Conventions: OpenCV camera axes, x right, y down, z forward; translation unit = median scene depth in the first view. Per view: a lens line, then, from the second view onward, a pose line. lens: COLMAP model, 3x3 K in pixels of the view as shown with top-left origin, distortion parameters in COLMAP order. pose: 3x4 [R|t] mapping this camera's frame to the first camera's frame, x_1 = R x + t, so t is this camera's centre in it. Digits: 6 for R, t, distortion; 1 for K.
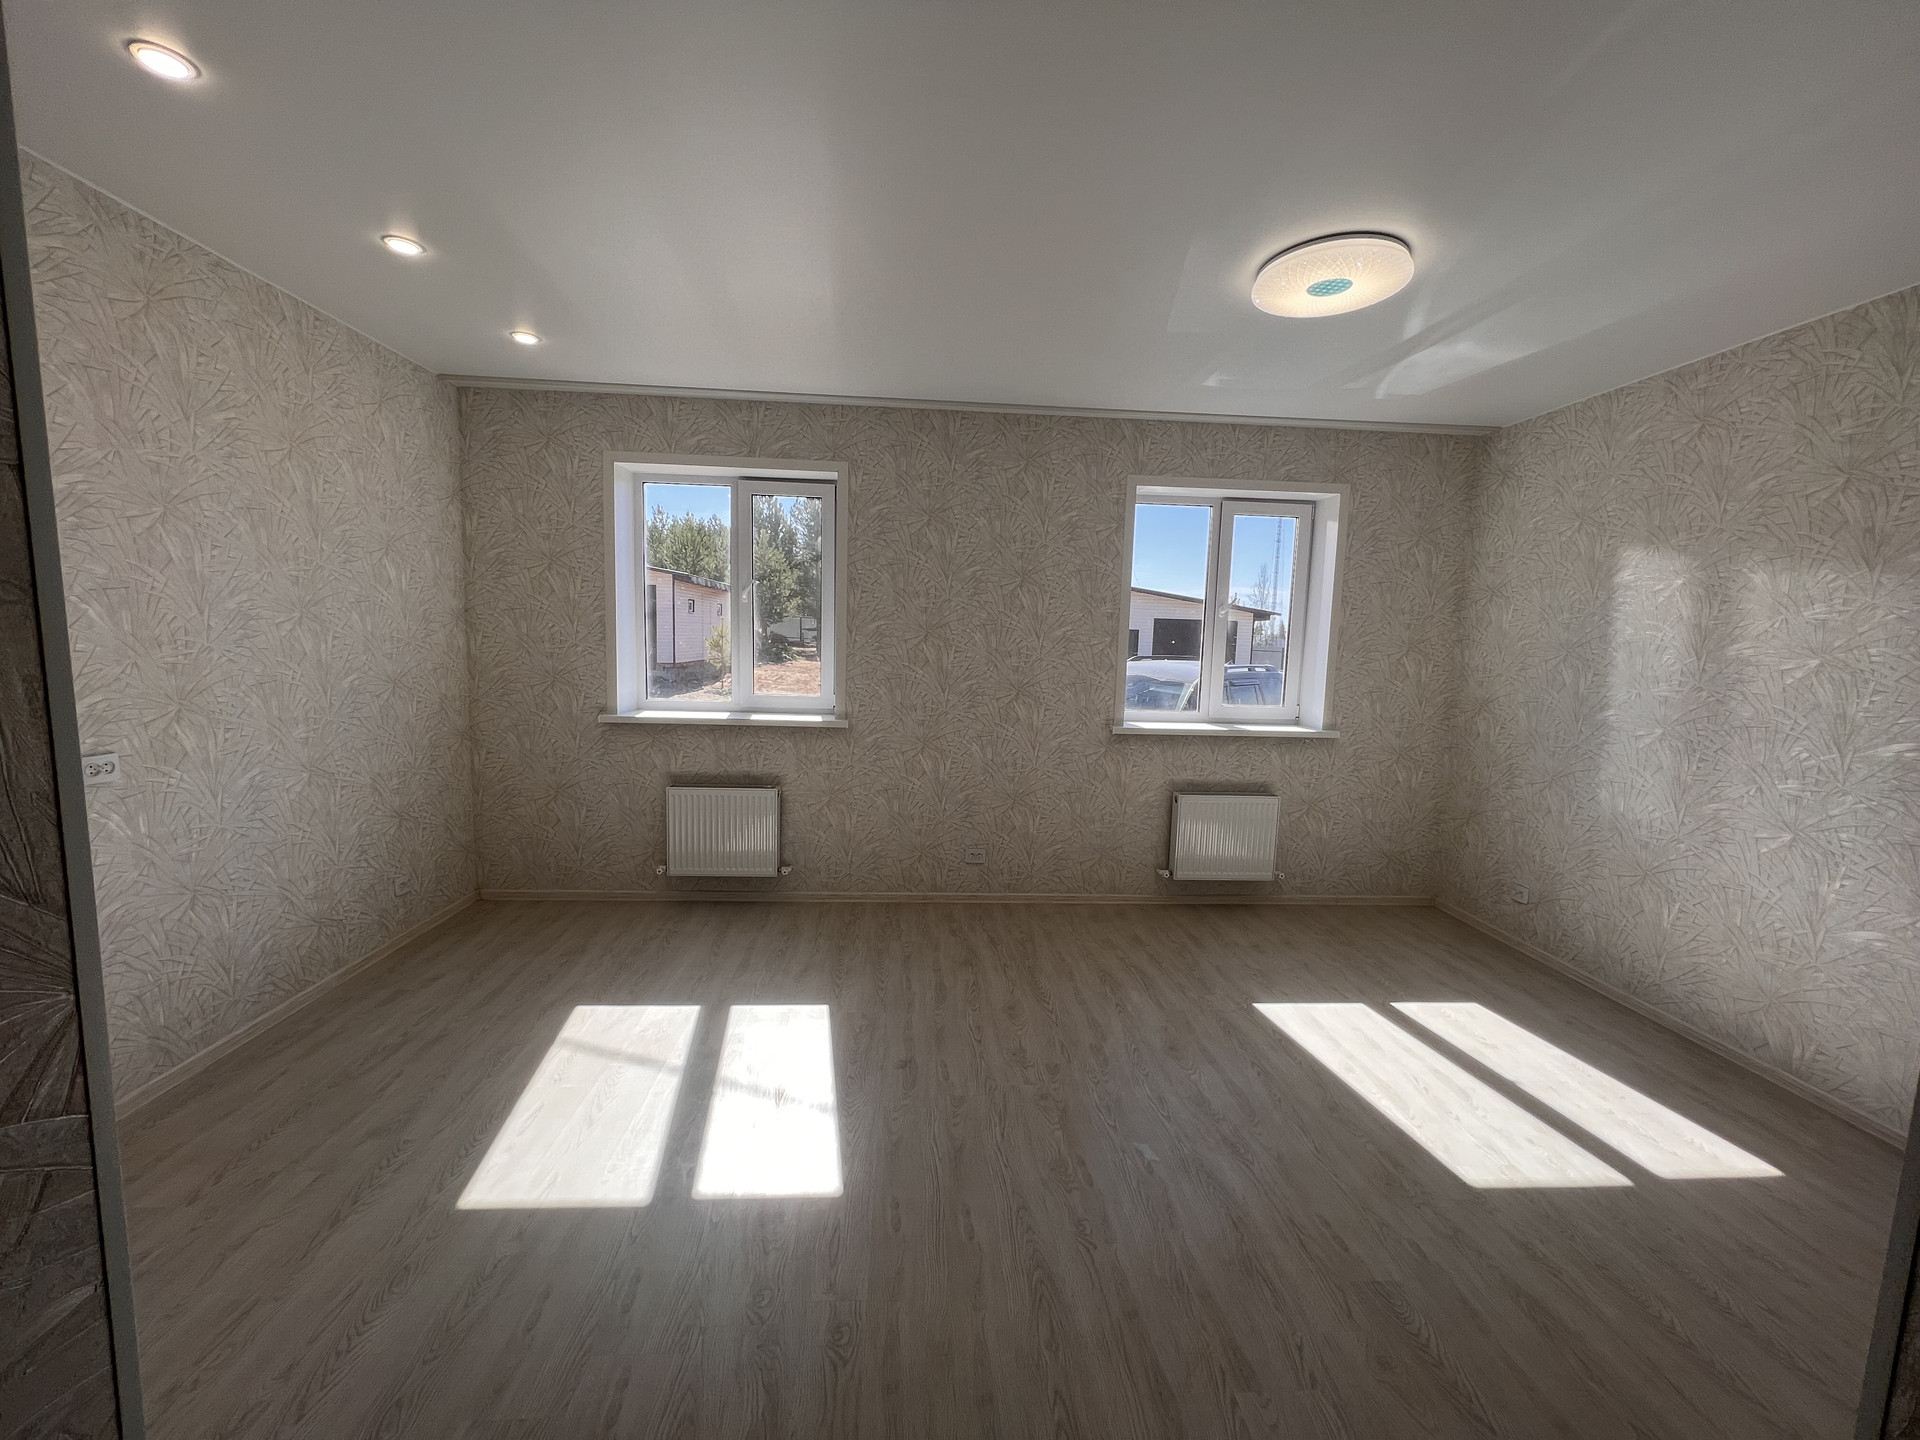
lens RADIAL K [[765.6, 0, 955.3], [0, 765.6, 718.6], [0, 0, 1]] dist [-0.001271, -0.000127]
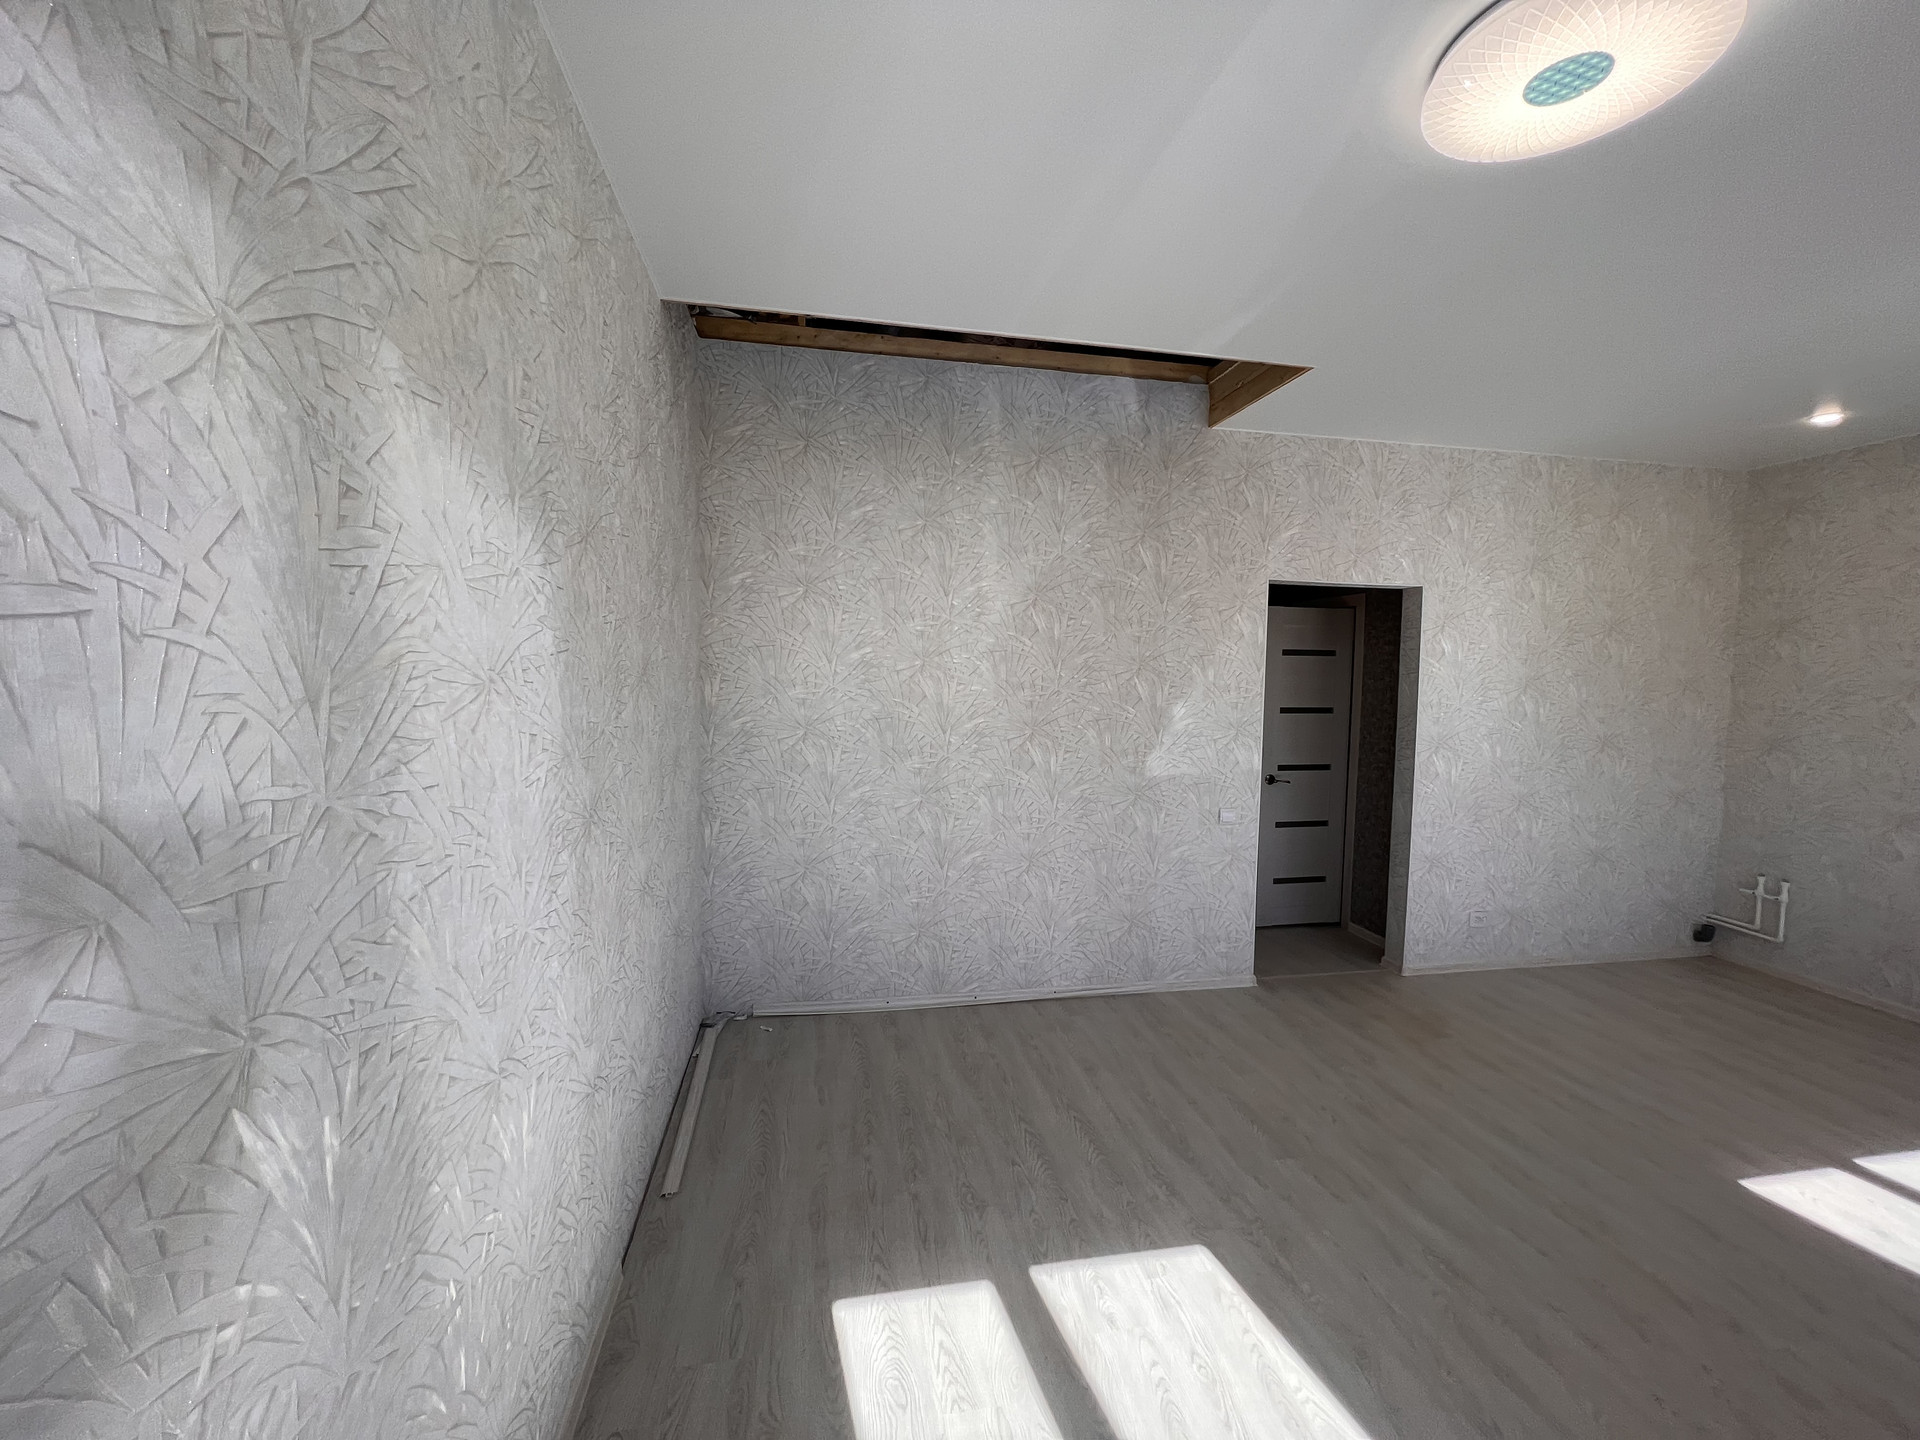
lens RADIAL K [[765.6, 0, 955.9], [0, 765.6, 722.3], [0, 0, 1]] dist [-0.001271, -0.000127]
pose [[-0.992005, -0.037562, -0.120476, 0.694255], [-0.058061, 0.983482, 0.171443, -0.109195], [0.112046, 0.177068, -0.977800, 1.105894]]
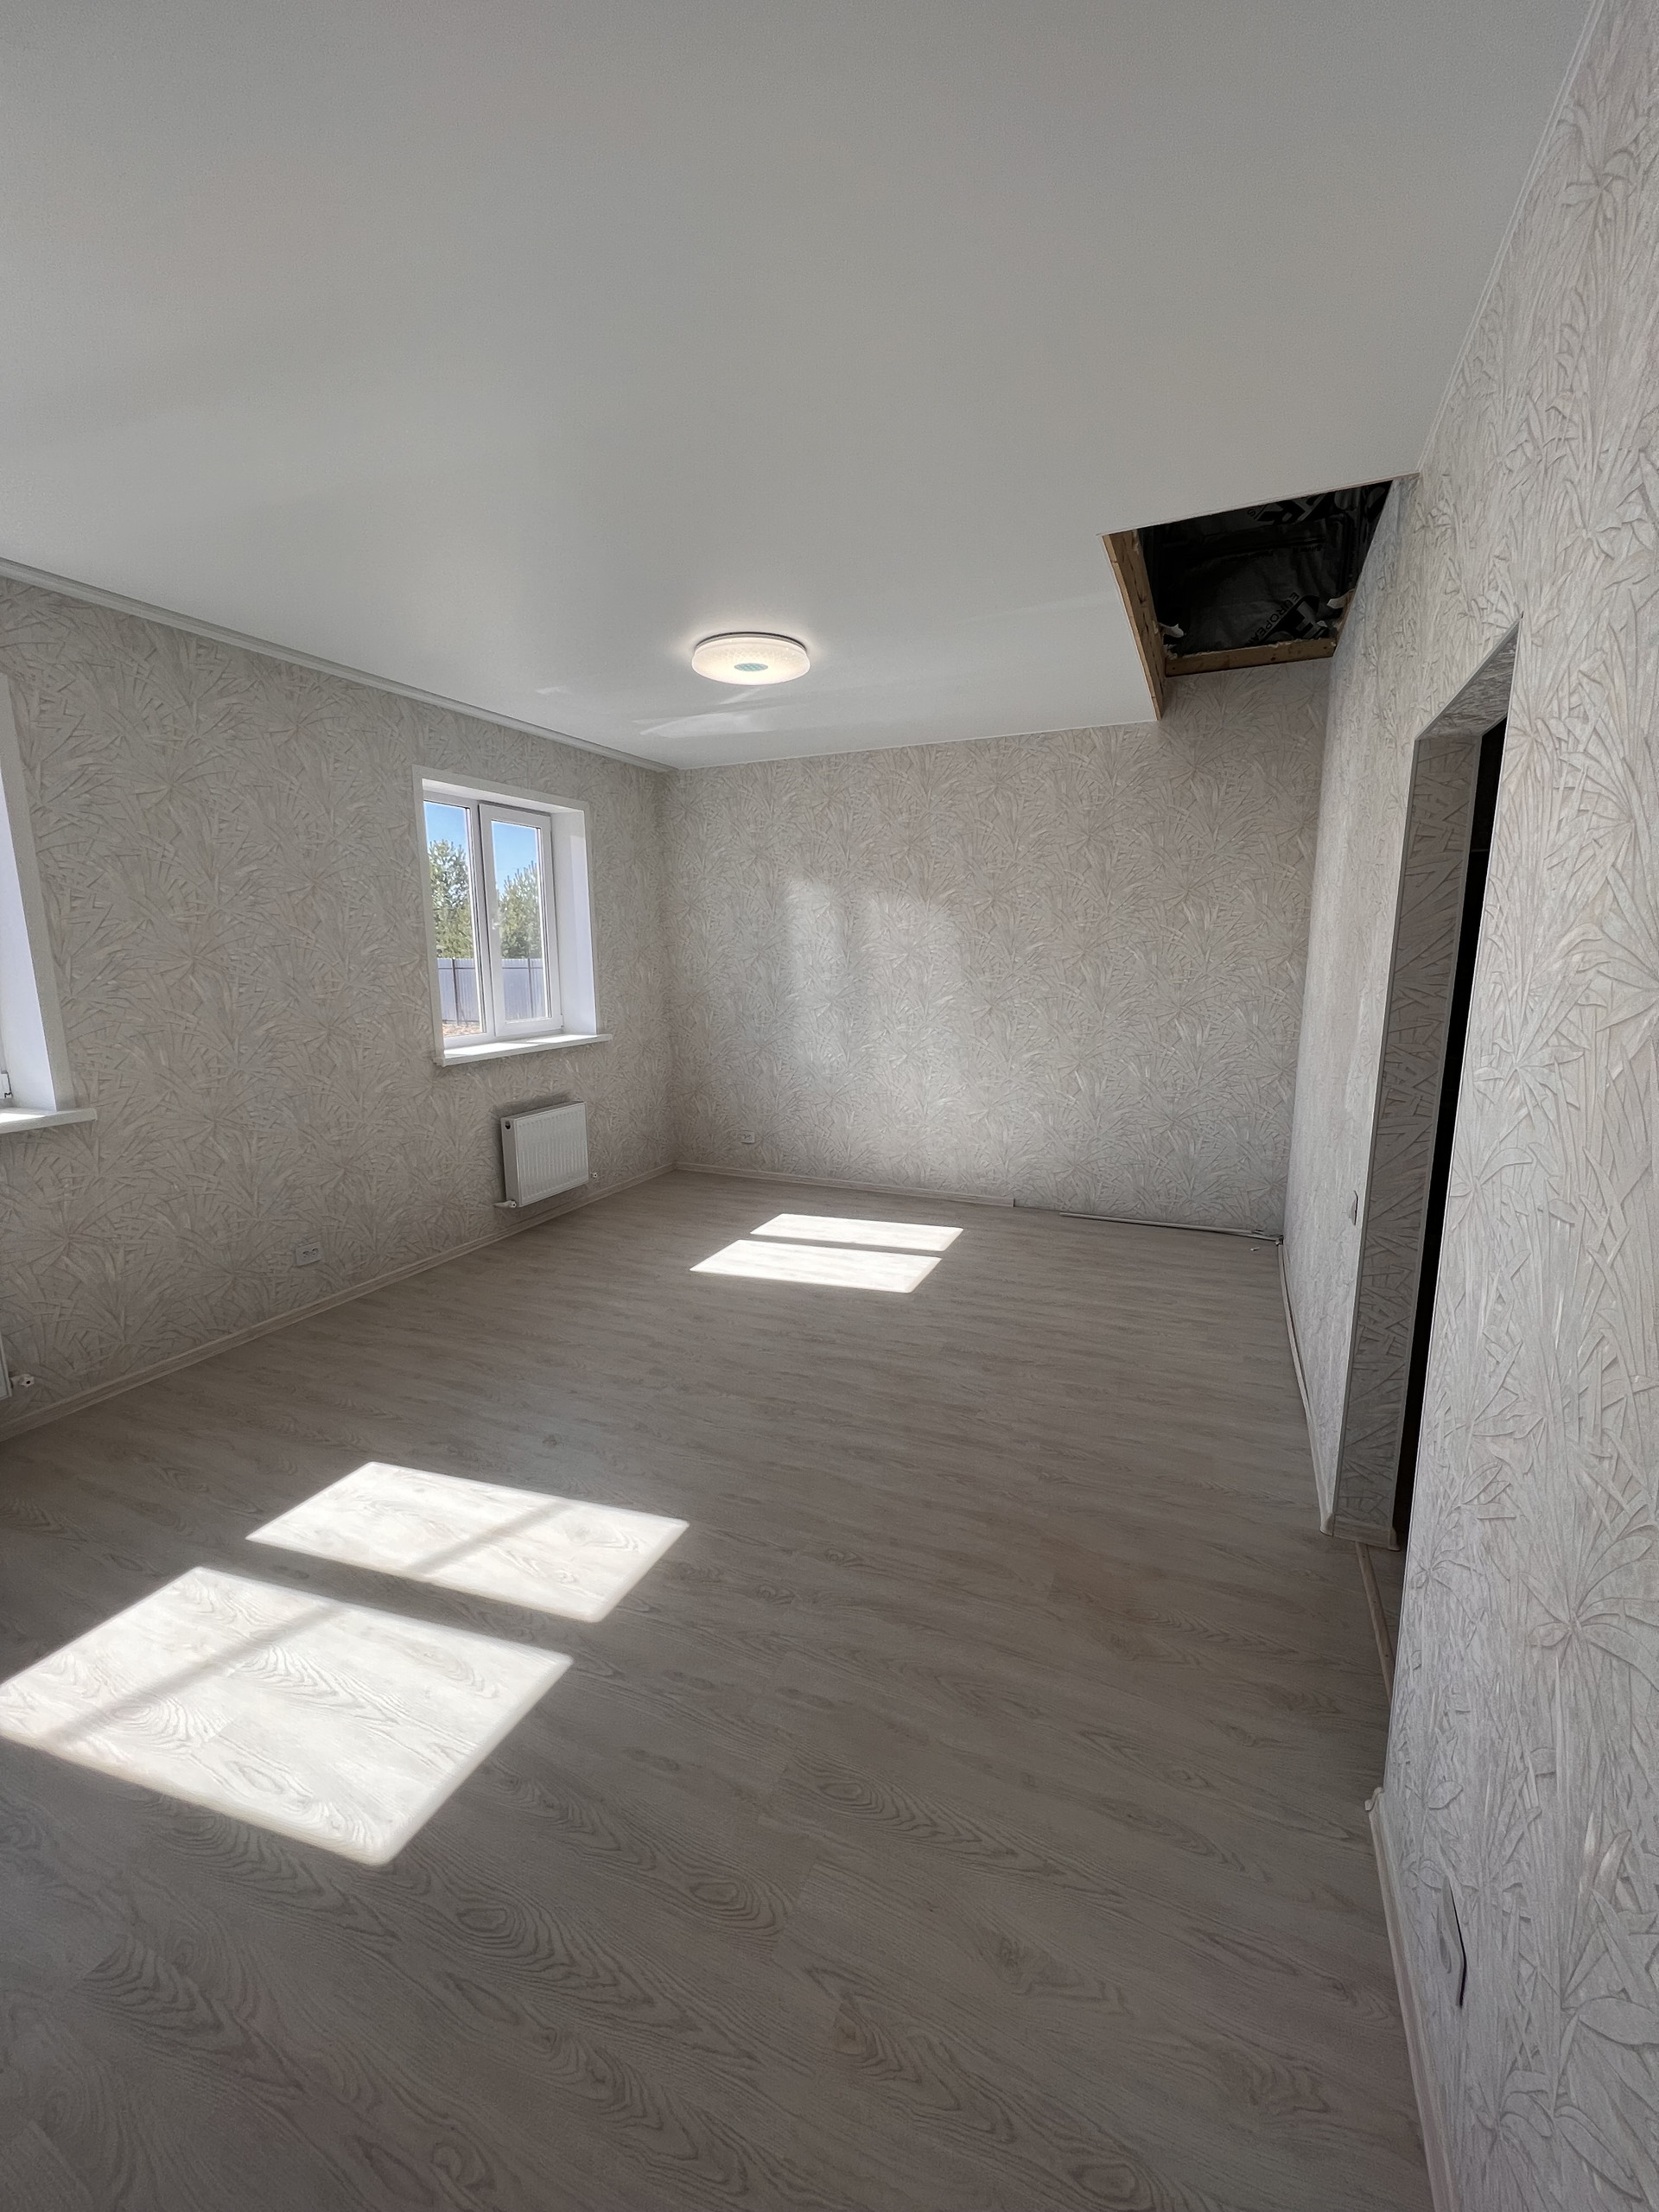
lens RADIAL K [[882.1, 0, 832.3], [0, 882.1, 1104.9], [0, 0, 1]] dist [-0.001271, -0.000127]
pose [[0.463161, -0.188048, 0.866095, -0.574526], [0.117520, 0.981633, 0.150287, -0.044156], [-0.878448, 0.032177, 0.476753, 0.153401]]
